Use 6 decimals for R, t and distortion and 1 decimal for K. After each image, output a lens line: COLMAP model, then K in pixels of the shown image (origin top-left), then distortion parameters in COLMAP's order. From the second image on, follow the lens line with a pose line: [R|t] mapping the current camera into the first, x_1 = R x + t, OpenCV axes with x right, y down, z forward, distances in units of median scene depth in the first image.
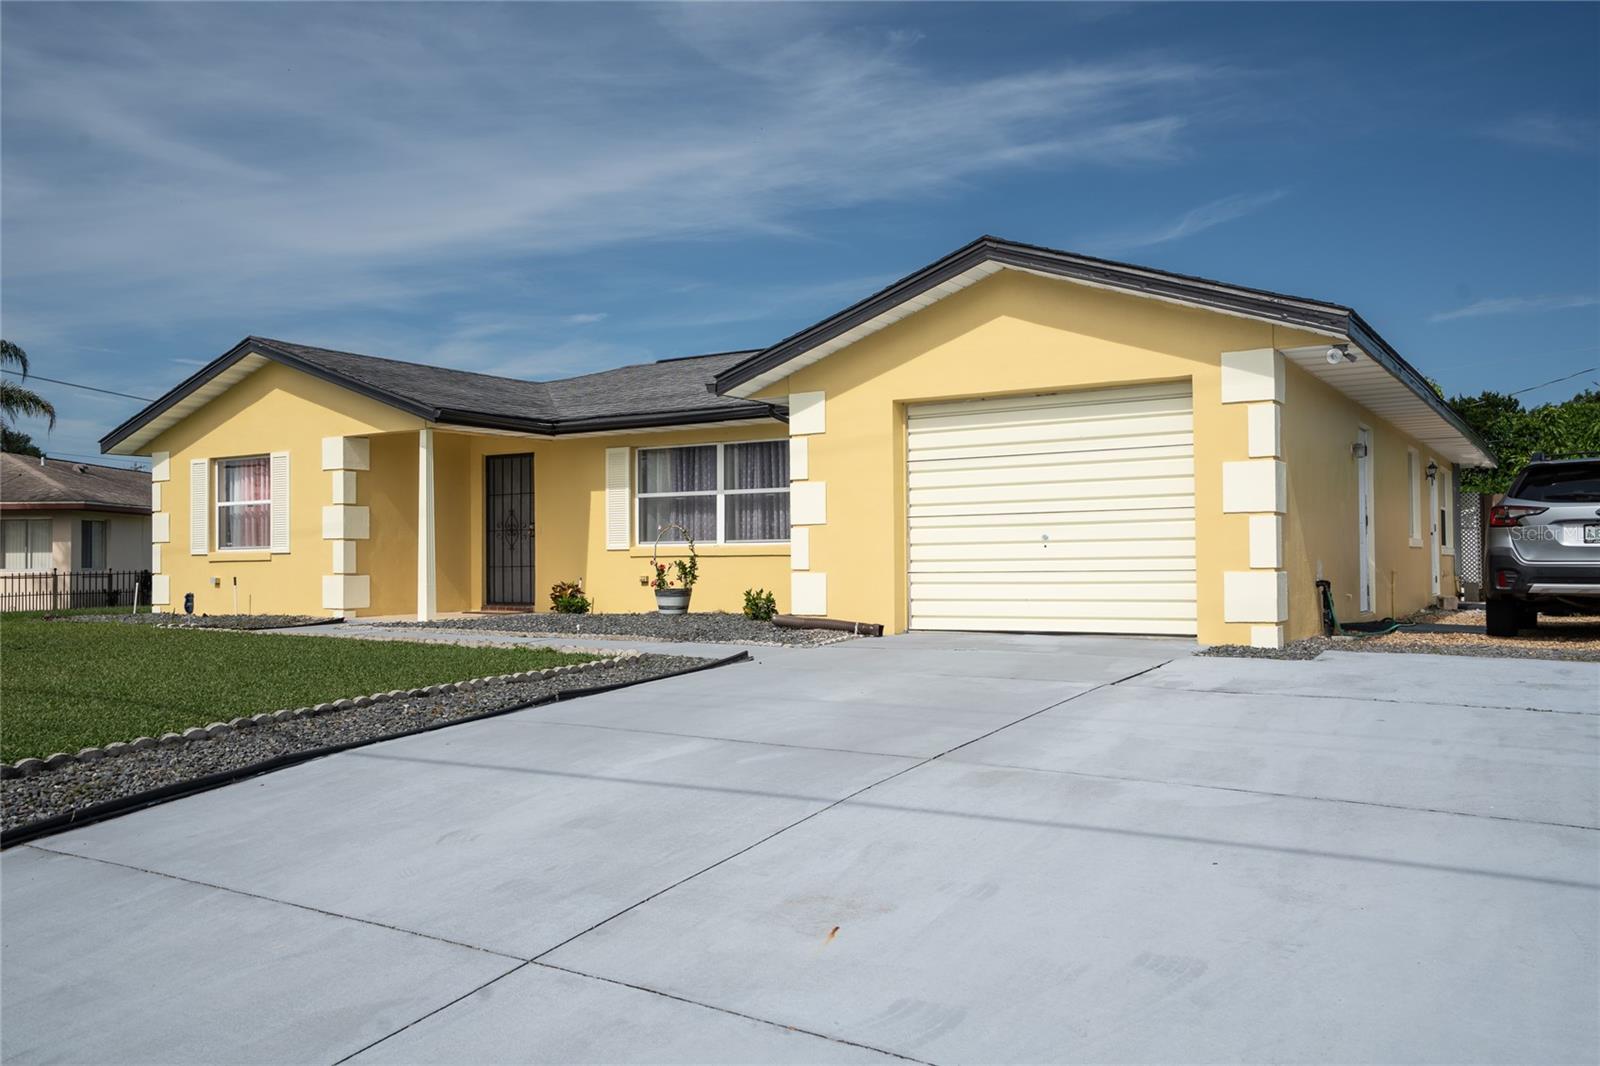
lens RADIAL K [[1278.9, 0, 796.2], [0, 1278.9, 541.9], [0, 0, 1]] dist [0.040191, 0.005505]
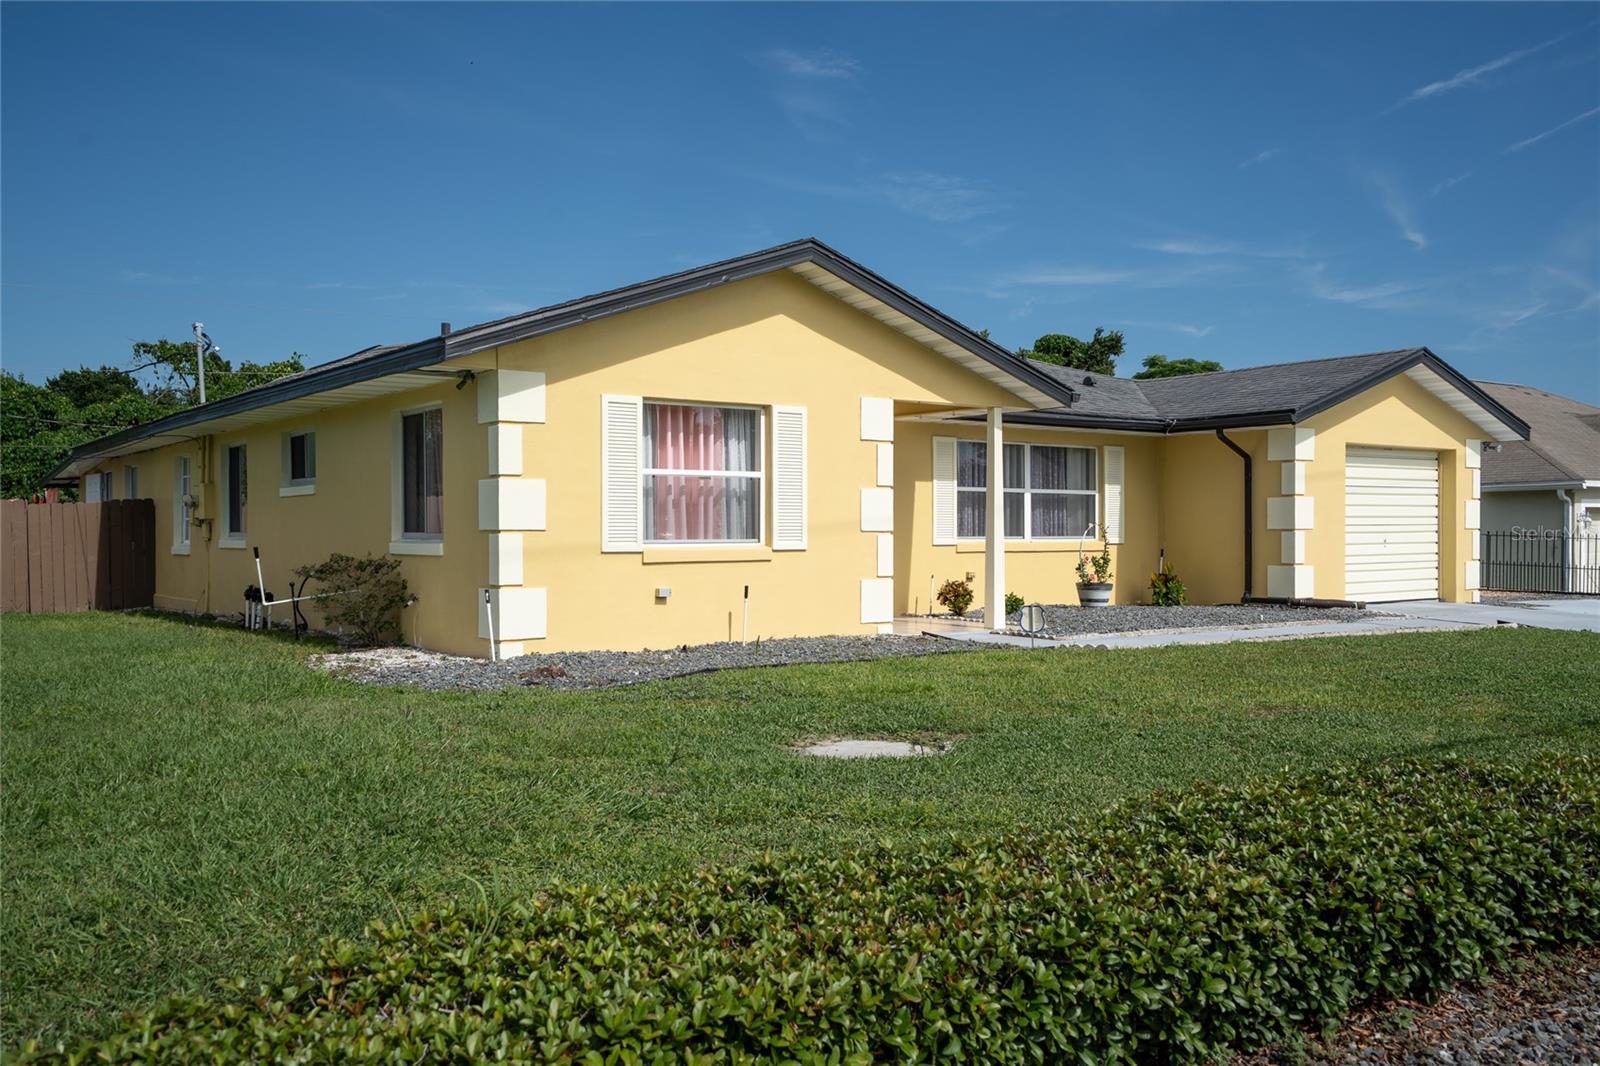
lens RADIAL K [[1349.5, 0, 797.3], [0, 1349.5, 531.6], [0, 0, 1]] dist [0.019848, 0.002622]
pose [[0.347546, 0.006600, 0.937640, -1.083820], [-0.016546, 0.999863, -0.000905, -0.000840], [-0.937517, -0.015200, 0.347607, 0.733190]]
